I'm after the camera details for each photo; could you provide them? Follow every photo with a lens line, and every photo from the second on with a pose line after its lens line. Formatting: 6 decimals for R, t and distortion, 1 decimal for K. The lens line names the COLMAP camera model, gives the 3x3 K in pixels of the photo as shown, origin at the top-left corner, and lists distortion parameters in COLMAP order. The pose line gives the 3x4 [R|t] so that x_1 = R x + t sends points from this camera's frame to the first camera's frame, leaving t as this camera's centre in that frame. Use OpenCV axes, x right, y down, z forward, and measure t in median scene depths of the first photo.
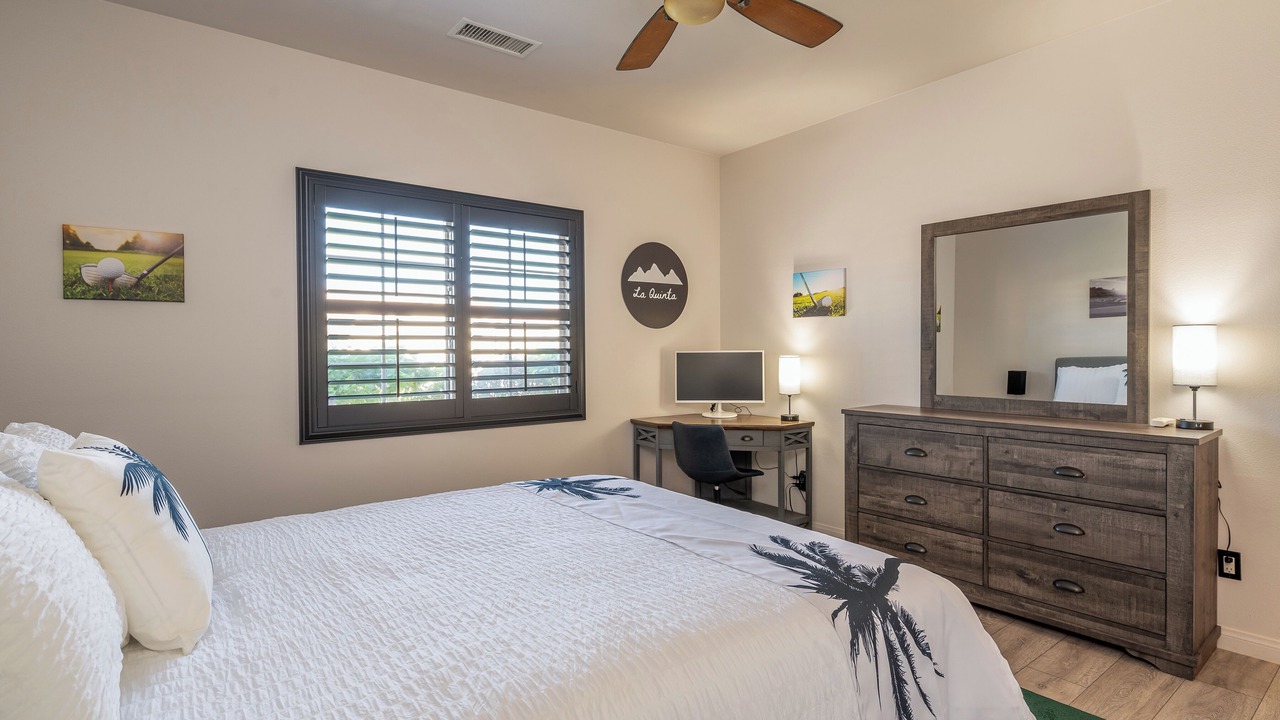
lens RADIAL K [[646.2, 0, 642.2], [0, 646.2, 342.1], [0, 0, 1]] dist [0.001695, 0.000148]
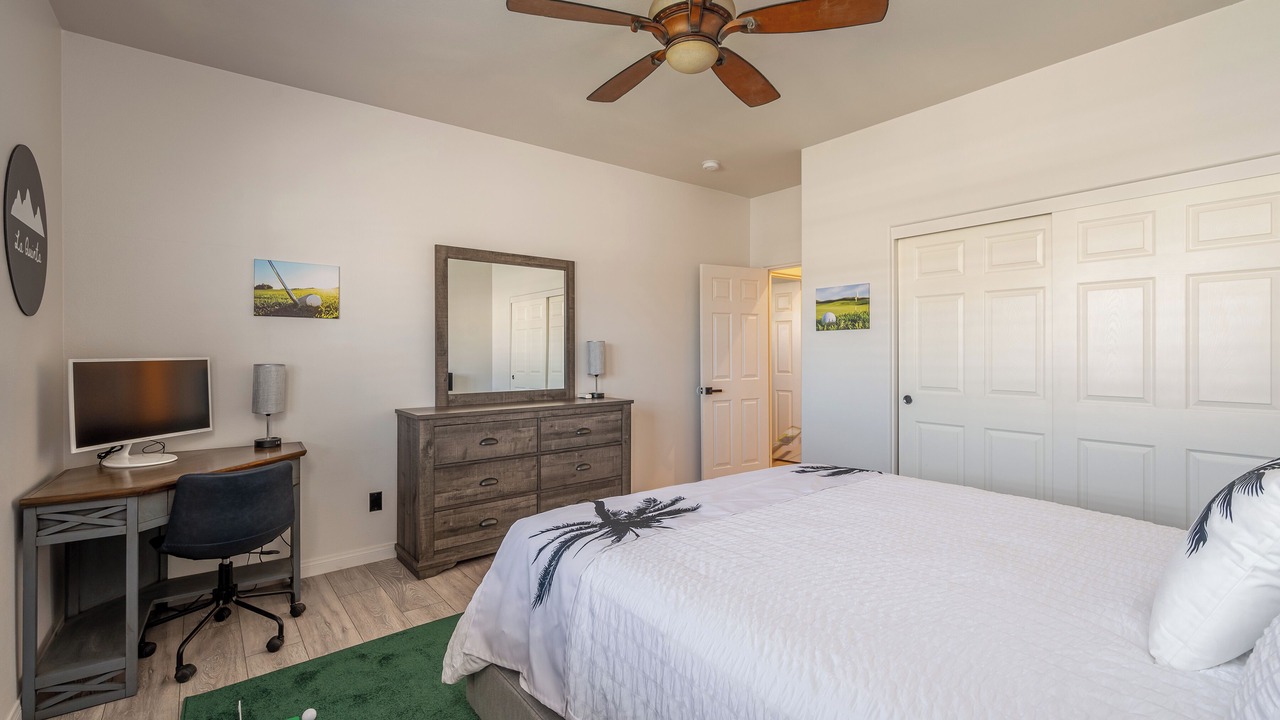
lens RADIAL K [[540.8, 0, 641.3], [0, 540.8, 353.4], [0, 0, 1]] dist [-0.000120, -0.000017]
pose [[-0.000937, 0.006279, 0.999980, -0.586175], [-0.003862, 0.999973, -0.006283, 0.014686], [-0.999992, -0.003867, -0.000913, 0.745648]]
